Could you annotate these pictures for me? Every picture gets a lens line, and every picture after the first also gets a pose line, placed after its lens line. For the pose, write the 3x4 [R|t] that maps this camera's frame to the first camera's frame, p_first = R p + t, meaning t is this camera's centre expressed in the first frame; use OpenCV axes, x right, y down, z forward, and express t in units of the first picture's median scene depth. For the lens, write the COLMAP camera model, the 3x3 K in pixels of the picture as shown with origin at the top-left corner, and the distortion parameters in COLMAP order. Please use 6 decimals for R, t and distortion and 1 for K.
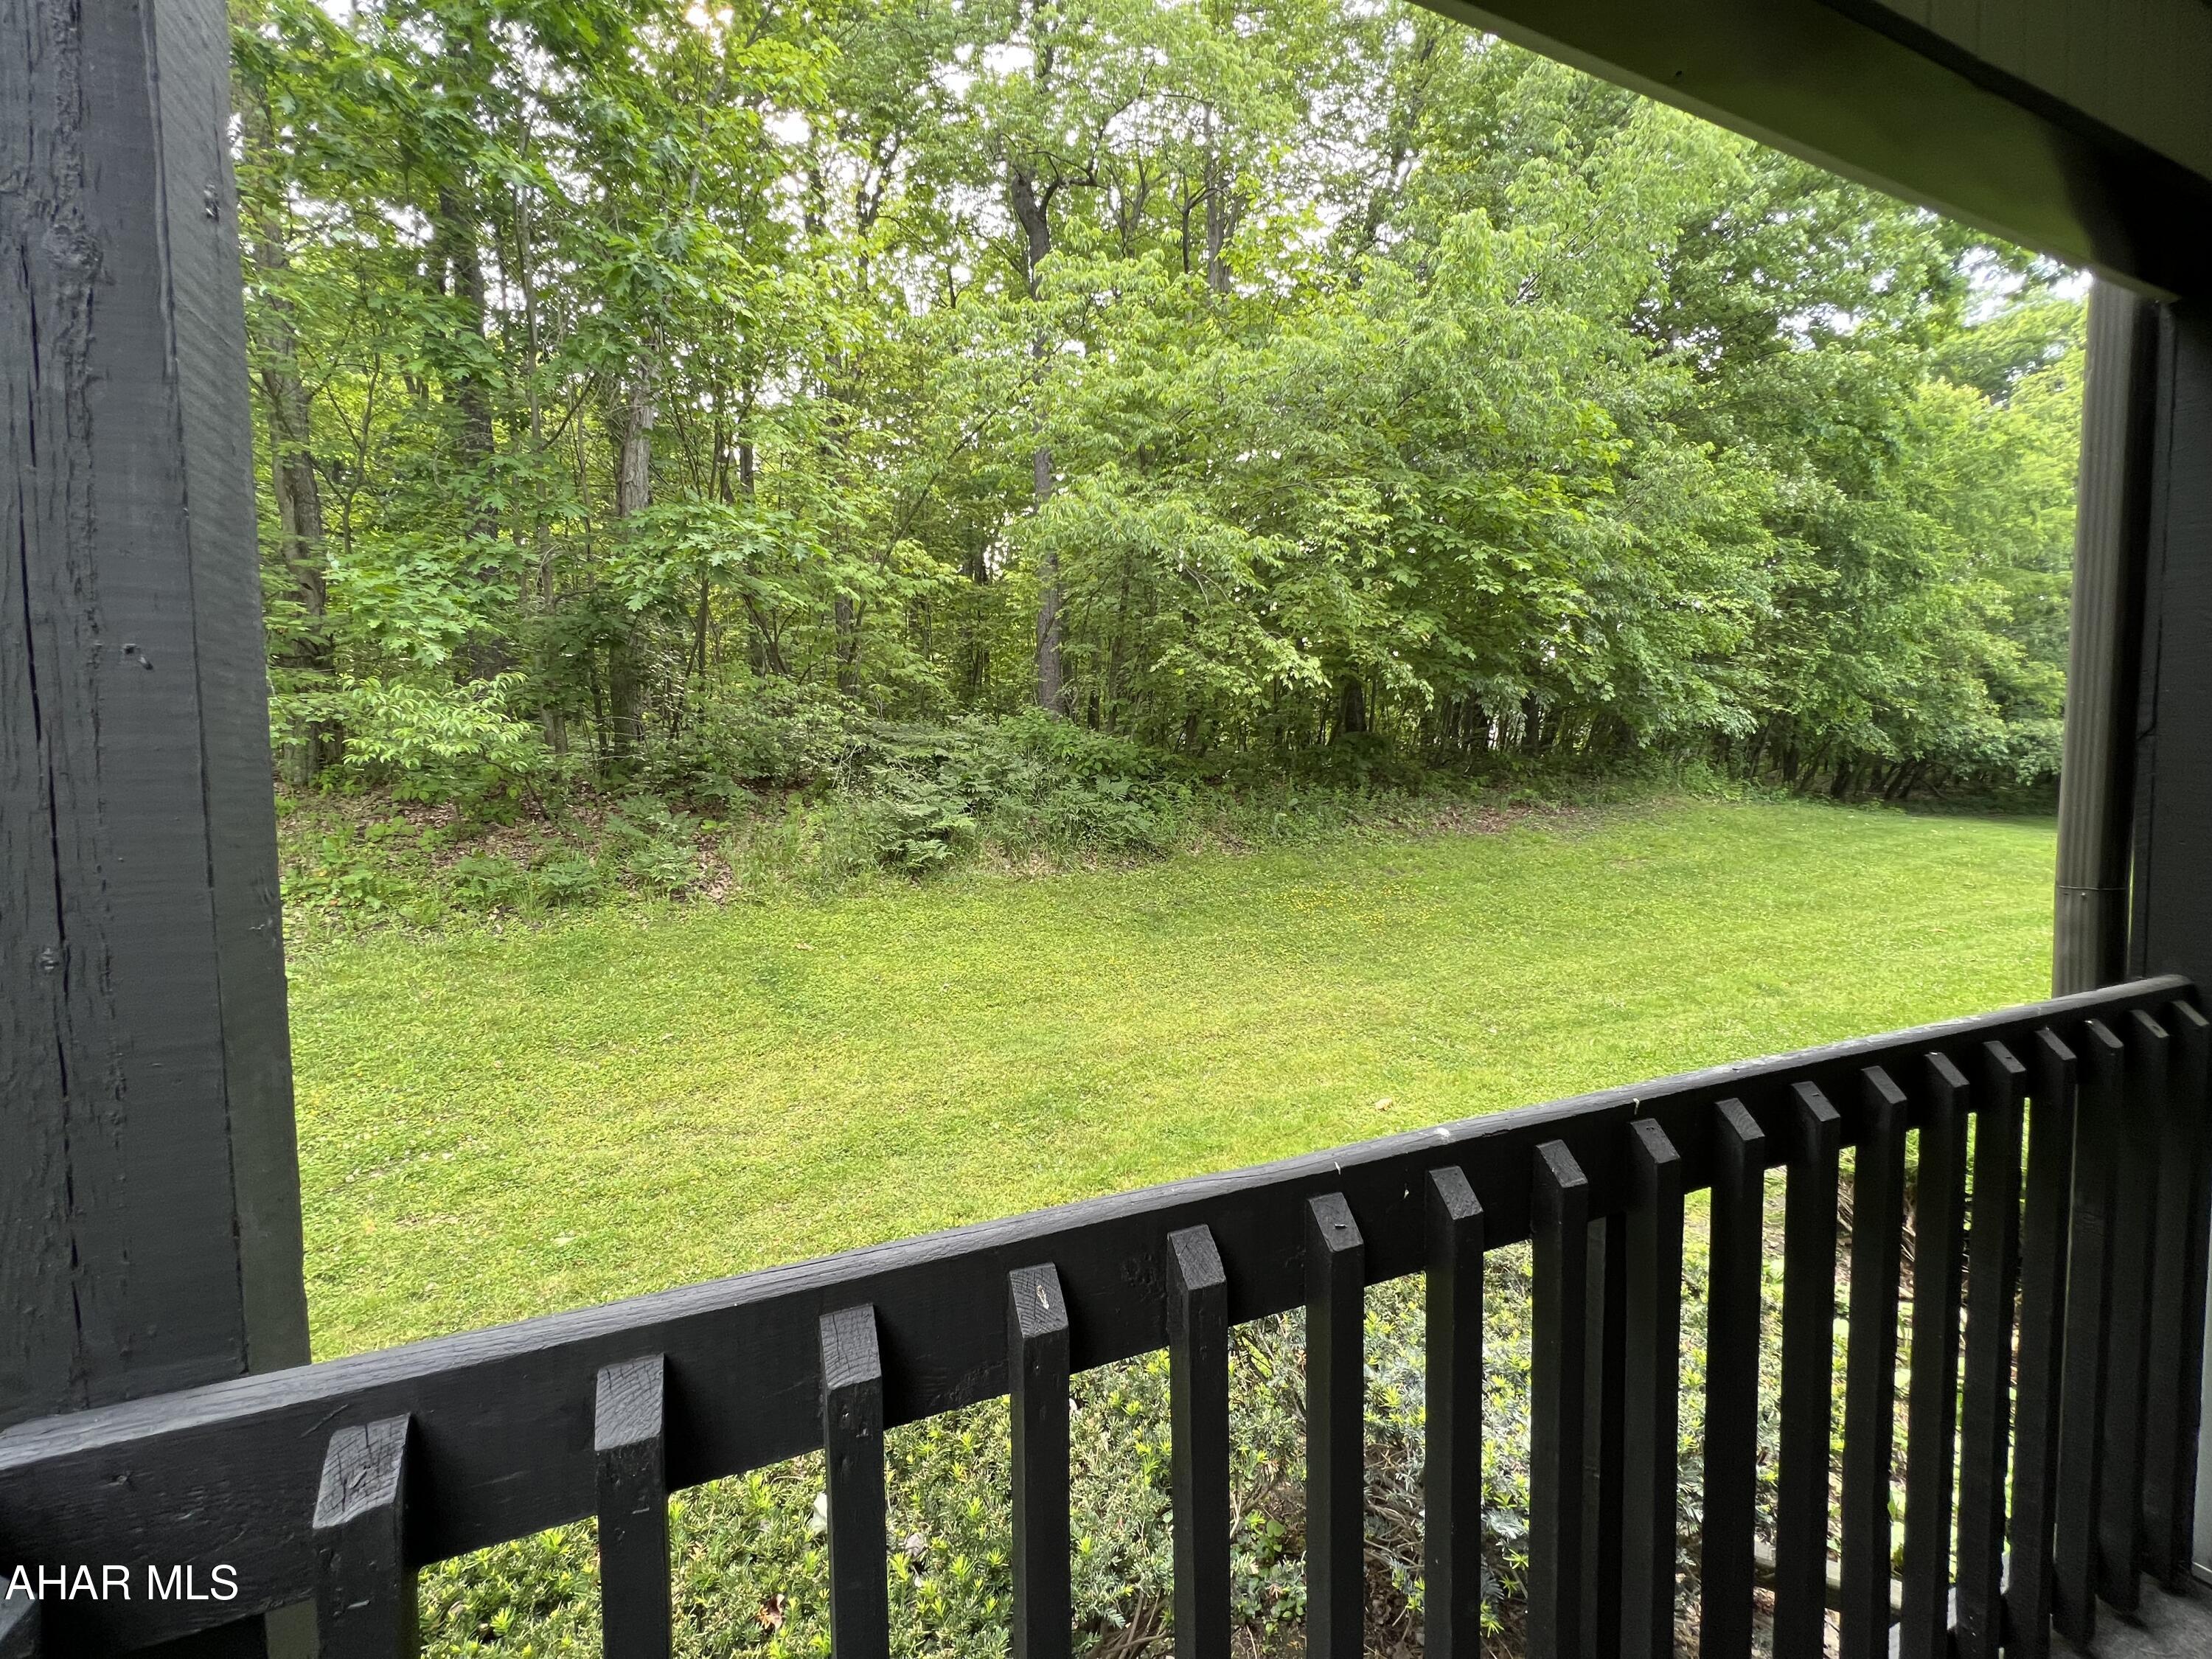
lens RADIAL K [[878.7, 0, 1103.6], [0, 878.7, 822.9], [0, 0, 1]] dist [-0.002440, -0.000202]
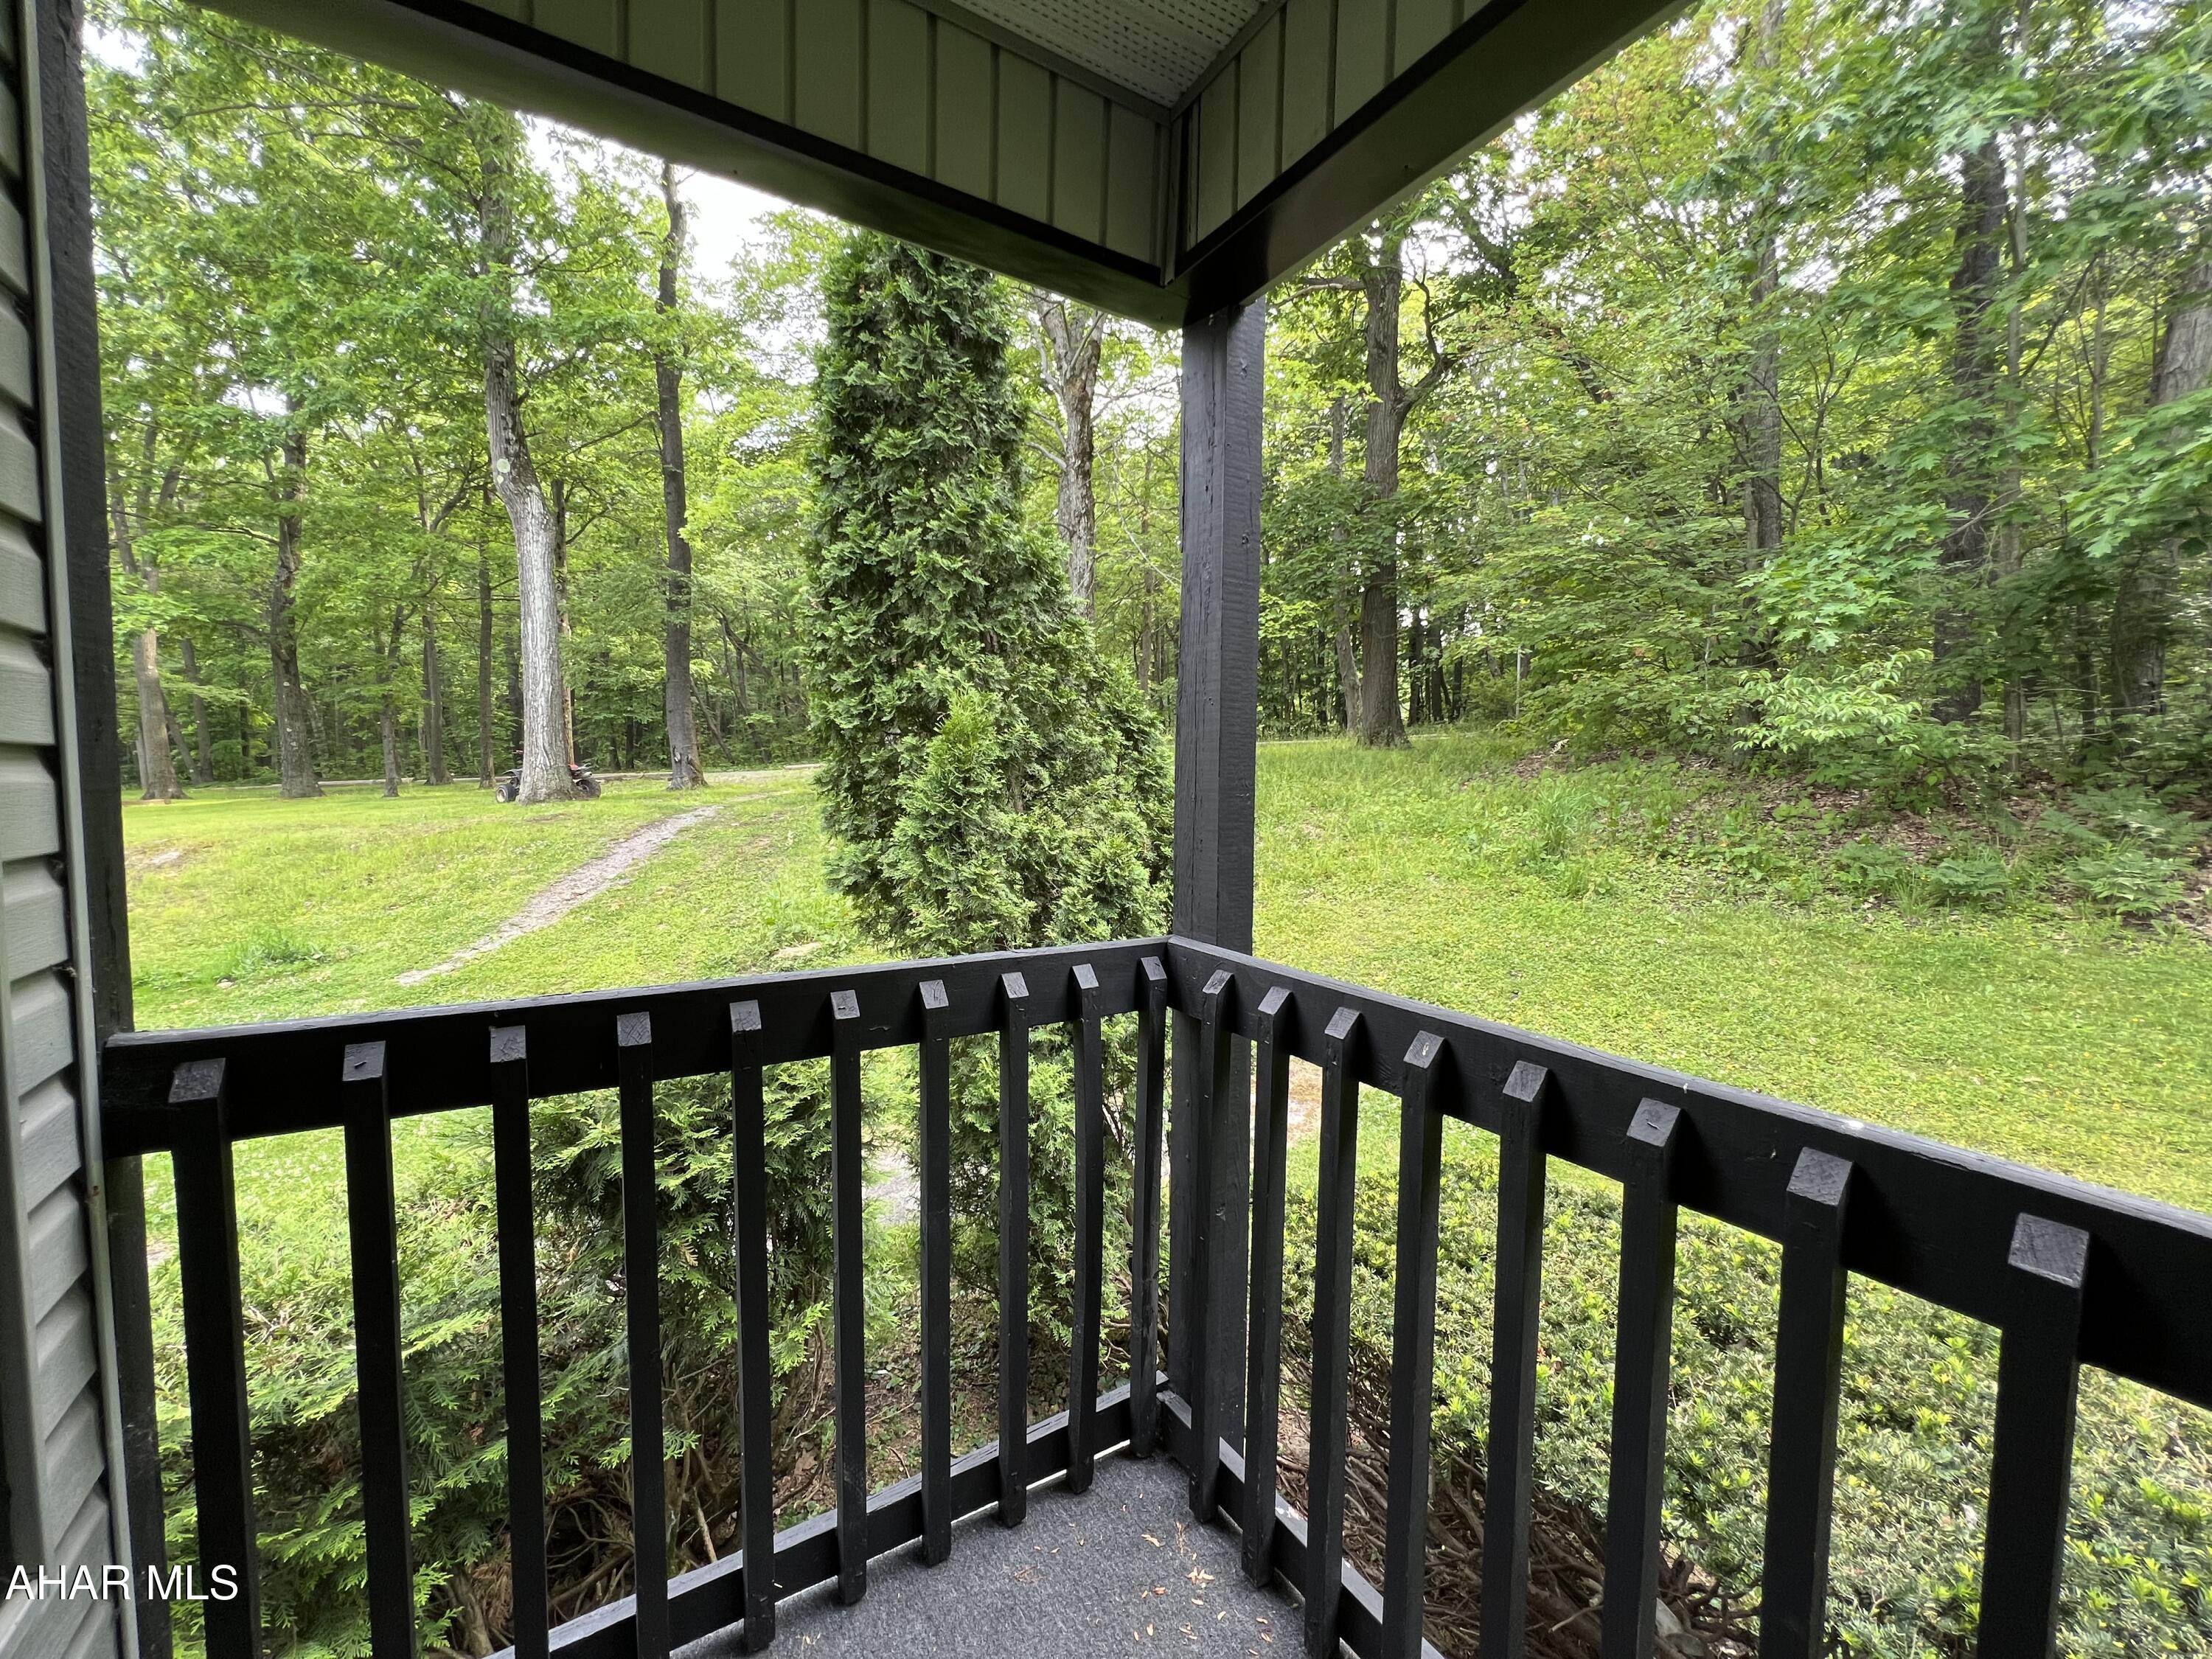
lens RADIAL K [[878.7, 0, 1103.6], [0, 878.7, 822.9], [0, 0, 1]] dist [-0.002440, -0.000202]
pose [[0.168512, 0.076566, -0.982721, 0.112802], [-0.060560, 0.995899, 0.067208, 0.002469], [0.983838, 0.048189, 0.172458, -0.000168]]
